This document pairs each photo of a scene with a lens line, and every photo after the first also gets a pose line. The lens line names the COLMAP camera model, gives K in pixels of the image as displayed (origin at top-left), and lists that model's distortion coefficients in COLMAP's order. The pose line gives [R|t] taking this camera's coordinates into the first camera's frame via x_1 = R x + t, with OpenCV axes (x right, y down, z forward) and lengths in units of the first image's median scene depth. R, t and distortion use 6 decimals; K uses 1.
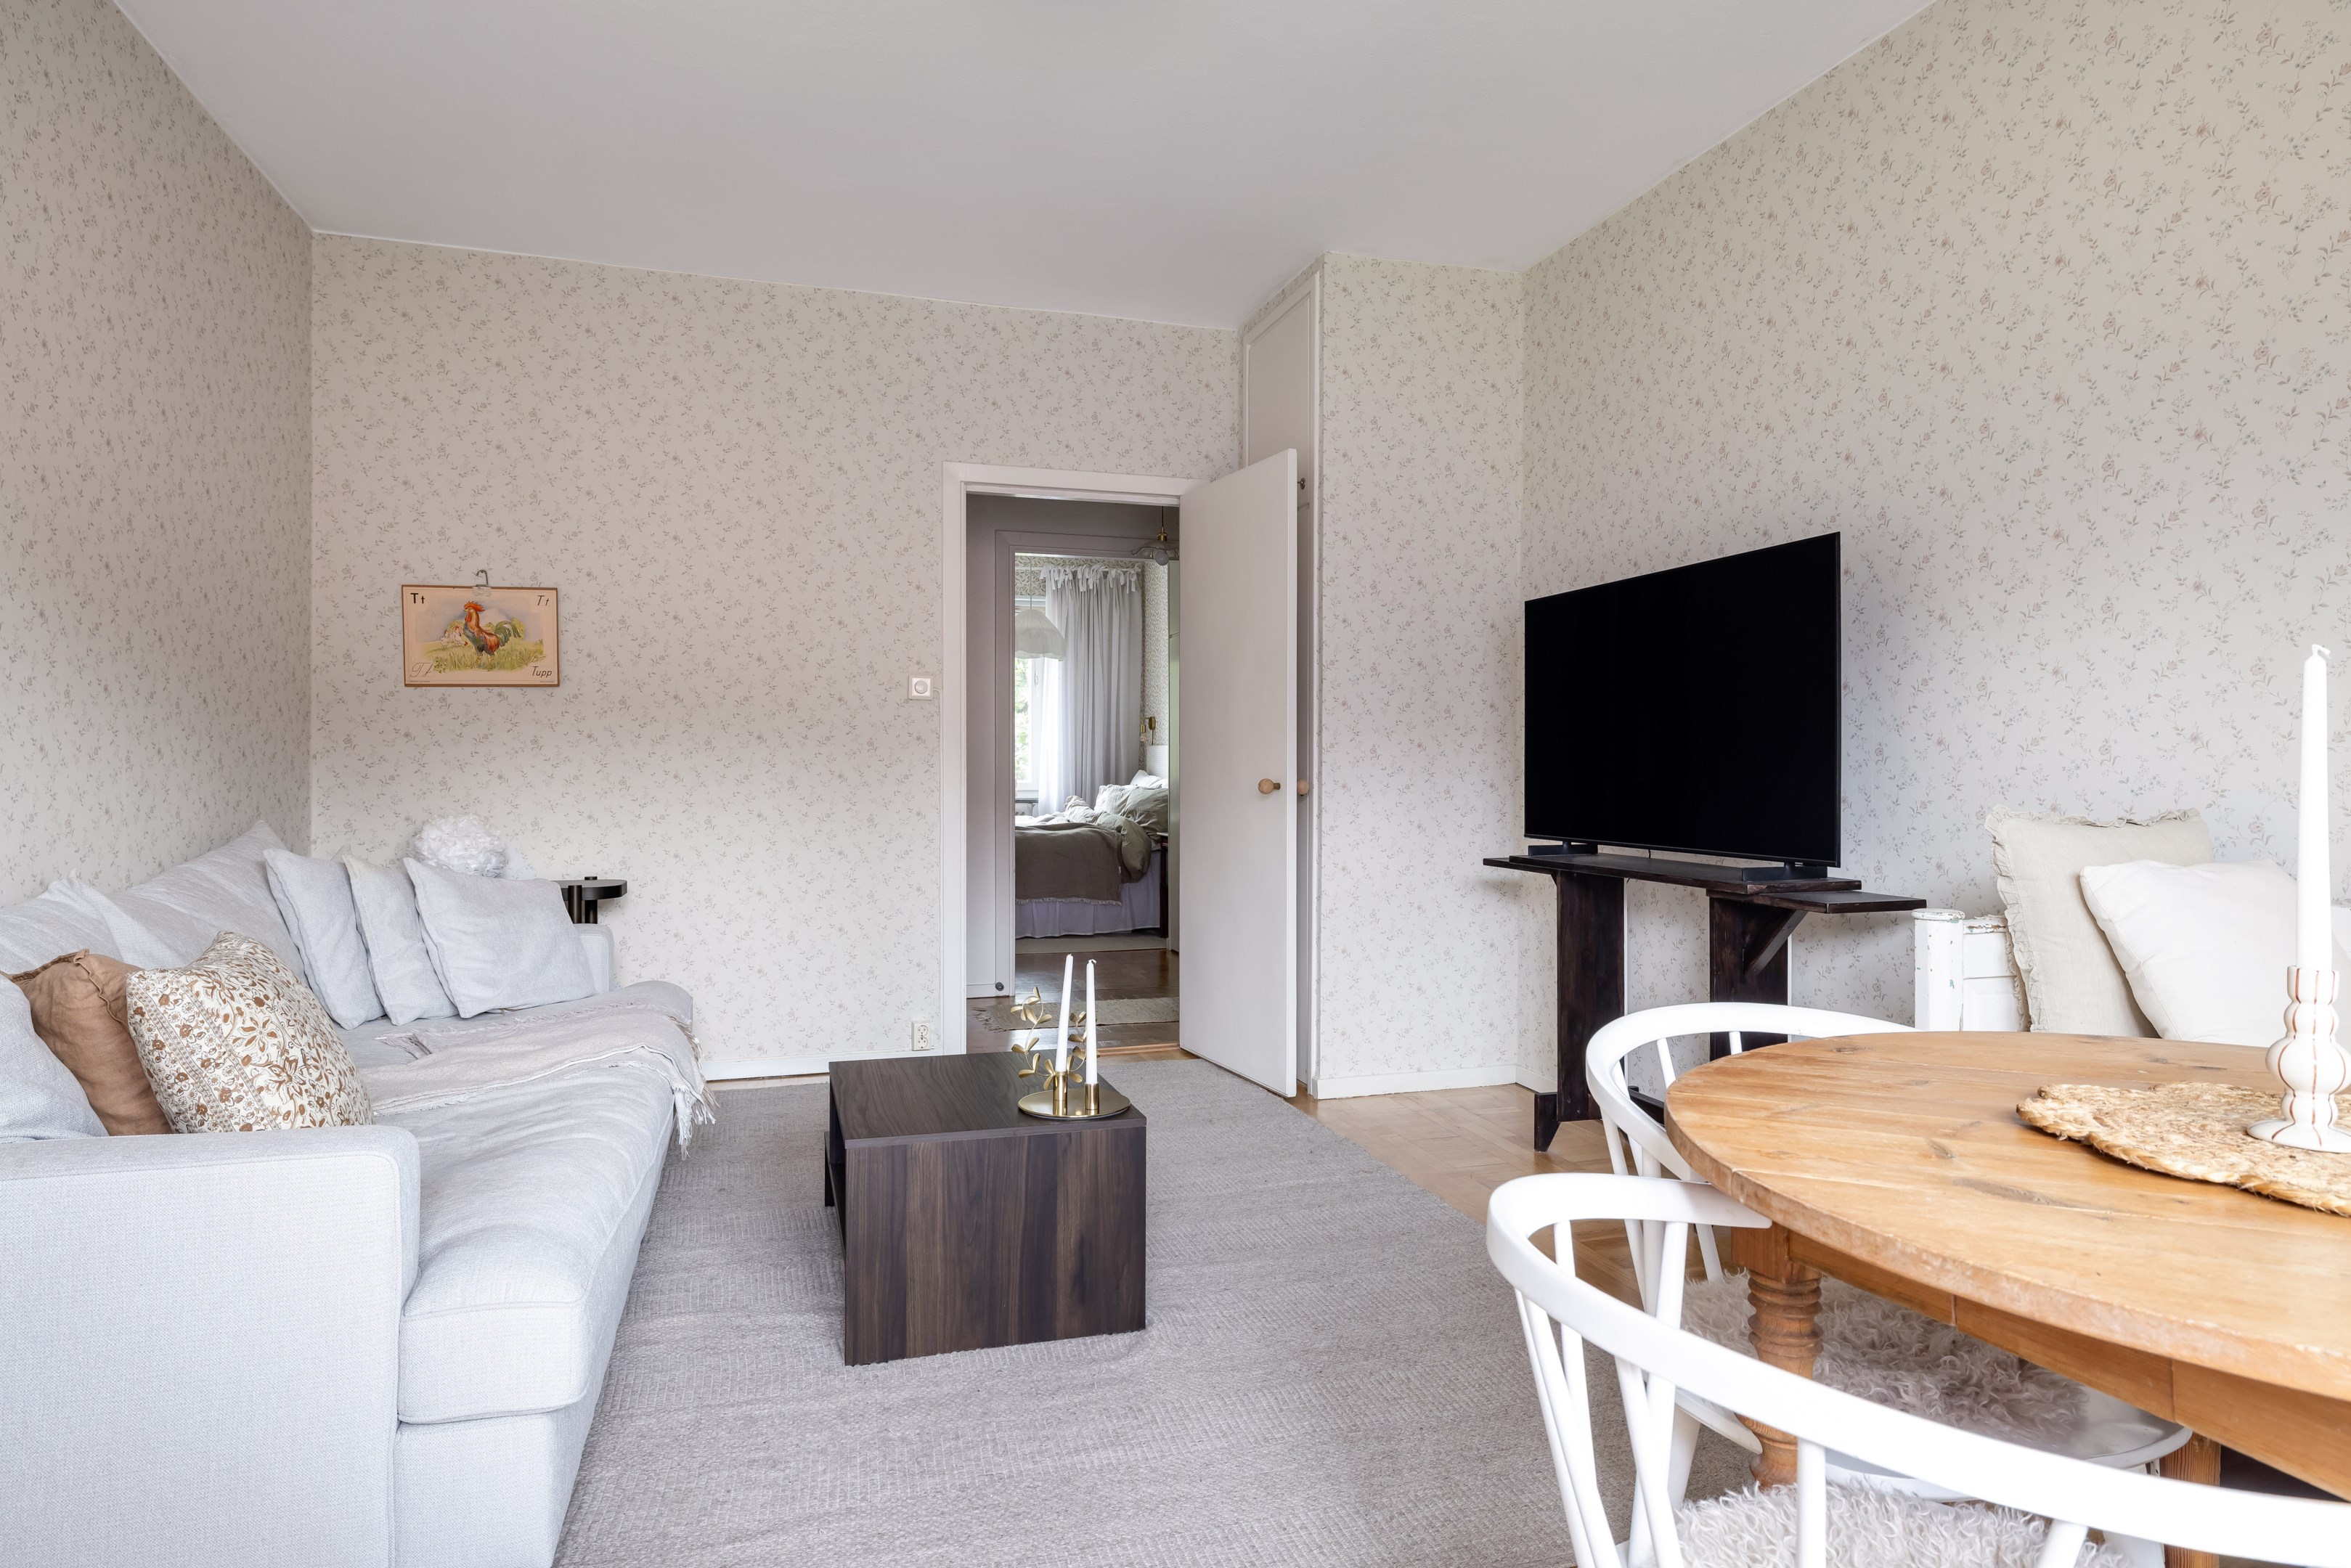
lens RADIAL K [[1048.1, 0, 1139.5], [0, 1048.1, 760.0], [0, 0, 1]] dist [0.001337, 0.000301]
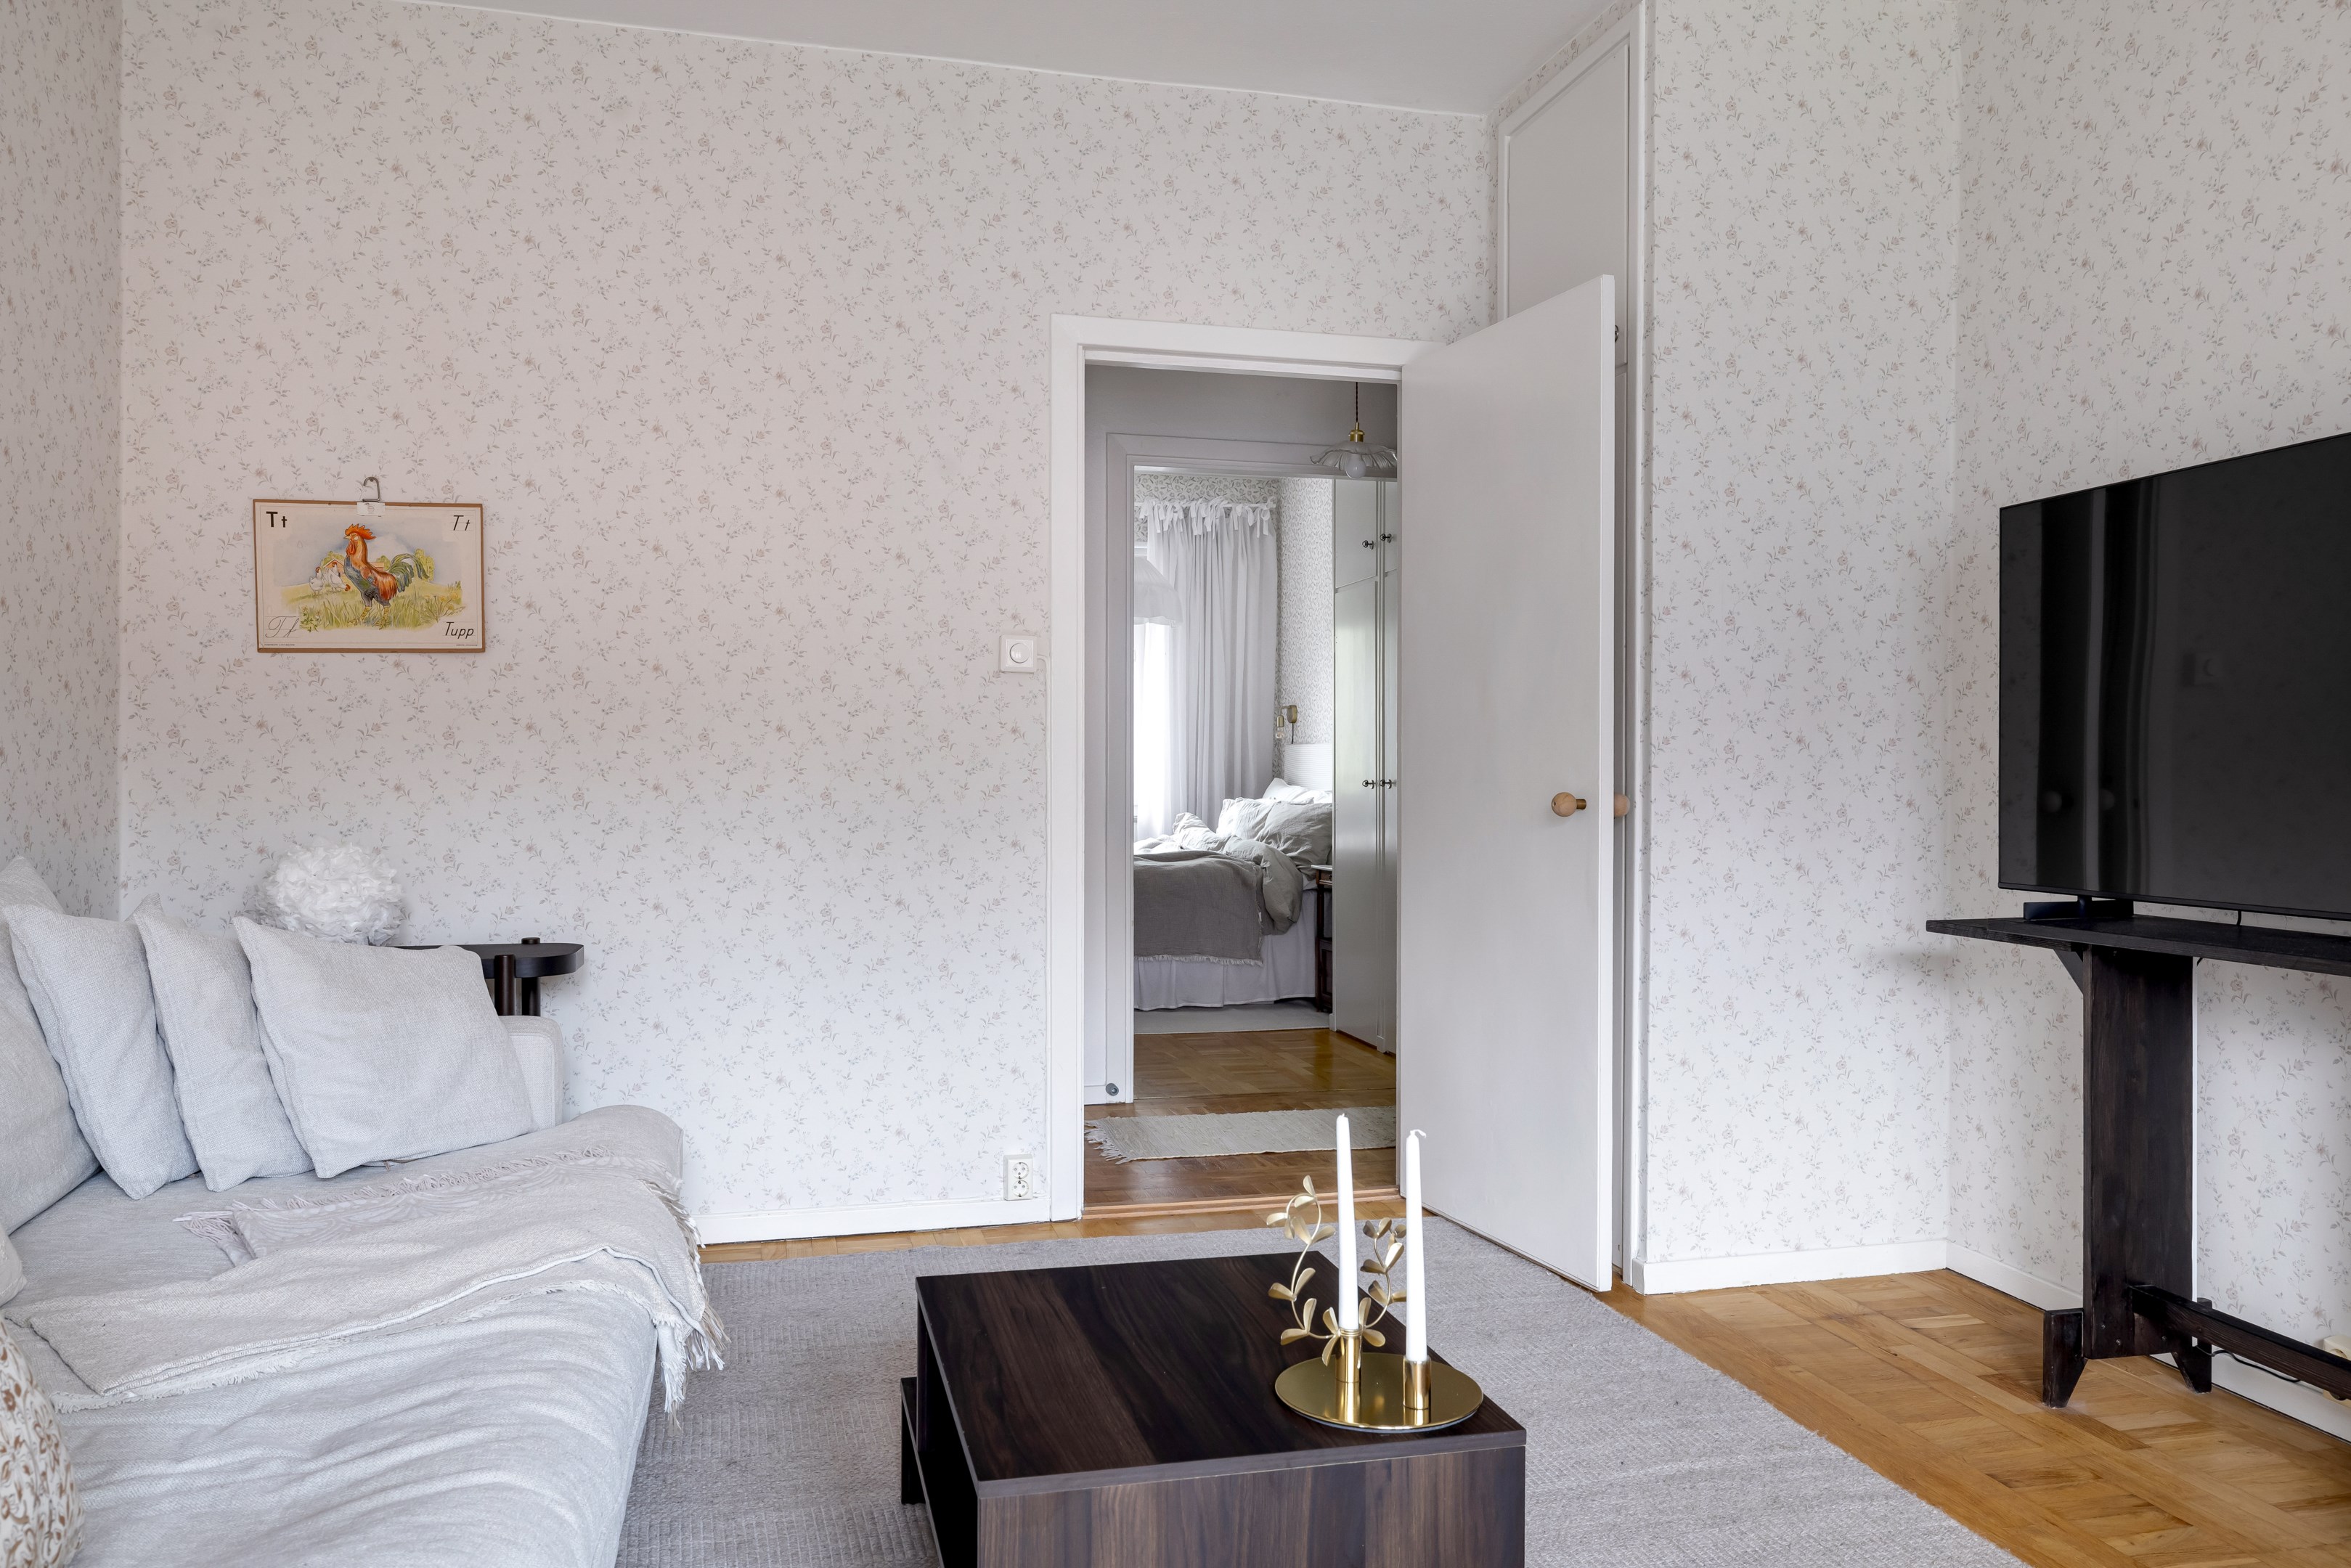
lens RADIAL K [[1354.6, 0, 1184.7], [0, 1354.6, 762.8], [0, 0, 1]] dist [-0.001846, 0.001398]
pose [[0.999118, 0.000608, -0.041978, -0.075052], [-0.000666, 0.999999, -0.001358, 0.001048], [0.041977, 0.001385, 0.999118, 0.163534]]
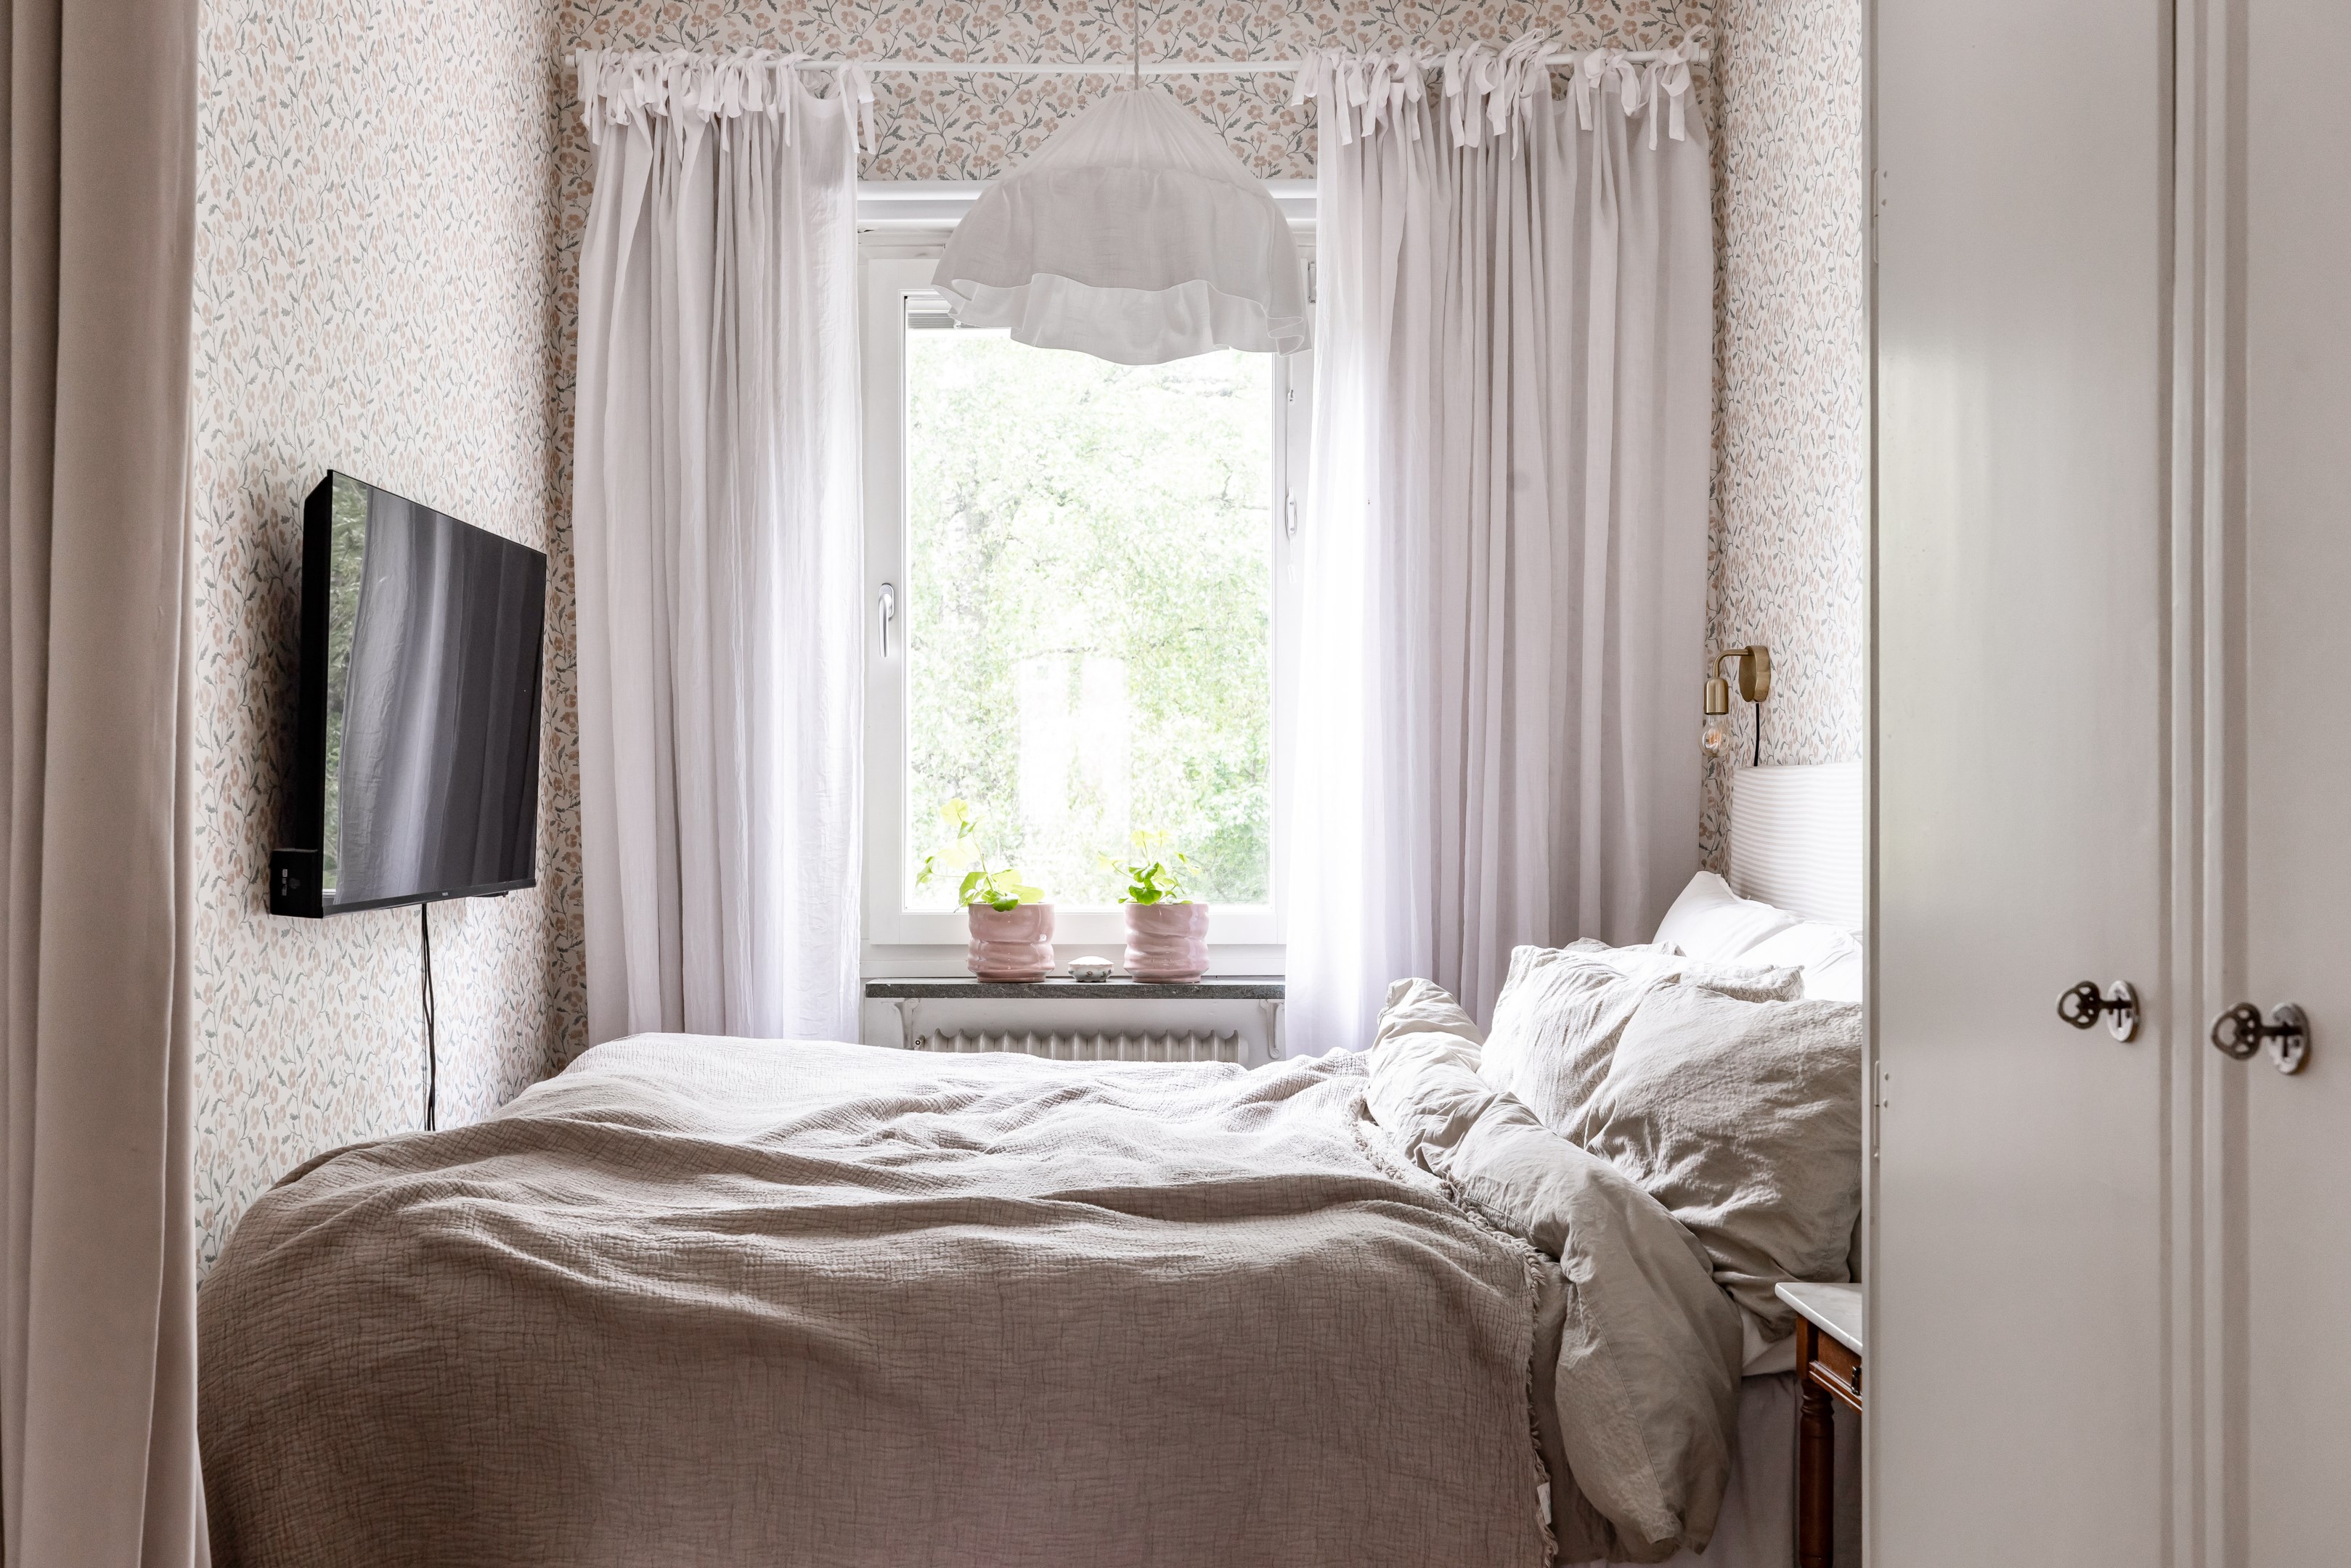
lens RADIAL K [[2301.6, 0, 1175.5], [0, 2301.6, 784.0], [0, 0, 1]] dist [0.007570, 0.007360]
pose [[0.971011, -0.002562, -0.239023, 0.028923], [0.000116, 0.999947, -0.010247, -0.016944], [0.239037, 0.009922, 0.970960, 1.490625]]
